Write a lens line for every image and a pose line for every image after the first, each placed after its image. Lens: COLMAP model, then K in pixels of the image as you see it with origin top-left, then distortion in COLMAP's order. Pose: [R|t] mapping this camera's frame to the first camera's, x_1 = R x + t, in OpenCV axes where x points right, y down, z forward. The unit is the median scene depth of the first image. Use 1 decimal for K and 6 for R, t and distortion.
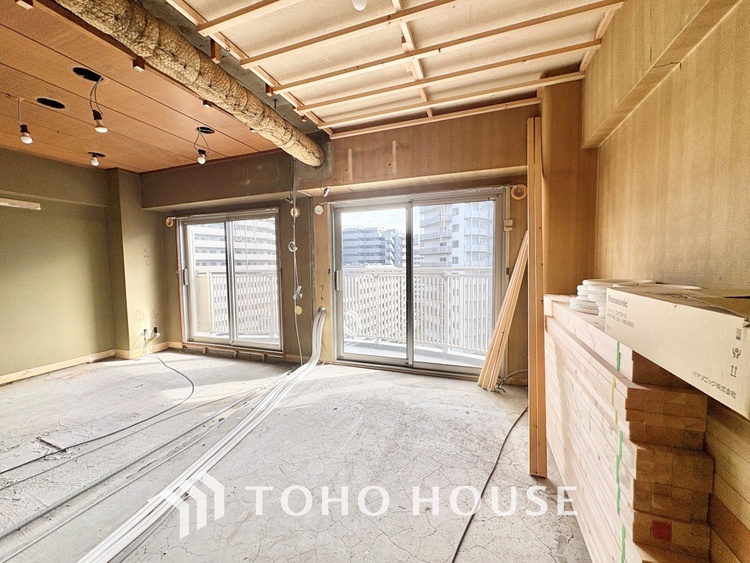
lens RADIAL K [[298.6, 0, 375.0], [0, 298.6, 281.3], [0, 0, 1]] dist [-0.001033, 0.000207]
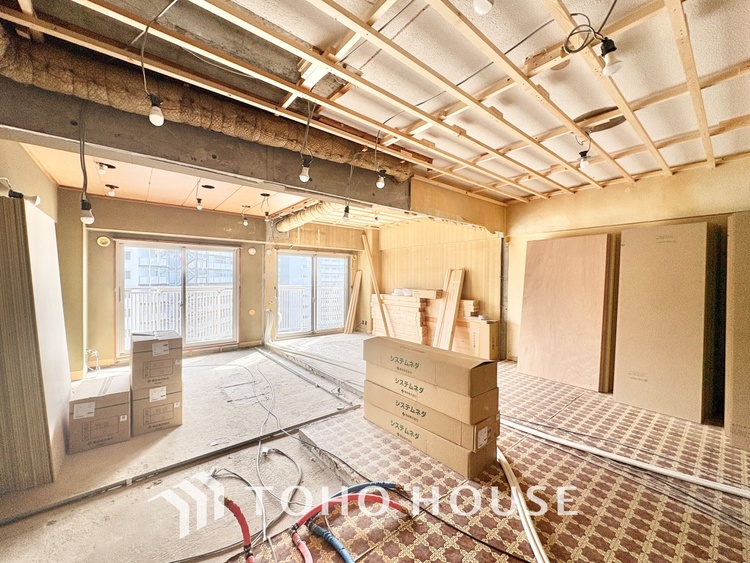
lens RADIAL K [[298.6, 0, 374.8], [0, 298.6, 282.0], [0, 0, 1]] dist [-0.001033, 0.000207]
pose [[0.513154, 0.006812, 0.858270, -1.480137], [0.036748, 0.998877, -0.029899, 0.006653], [-0.857510, 0.046882, 0.512327, -0.442245]]
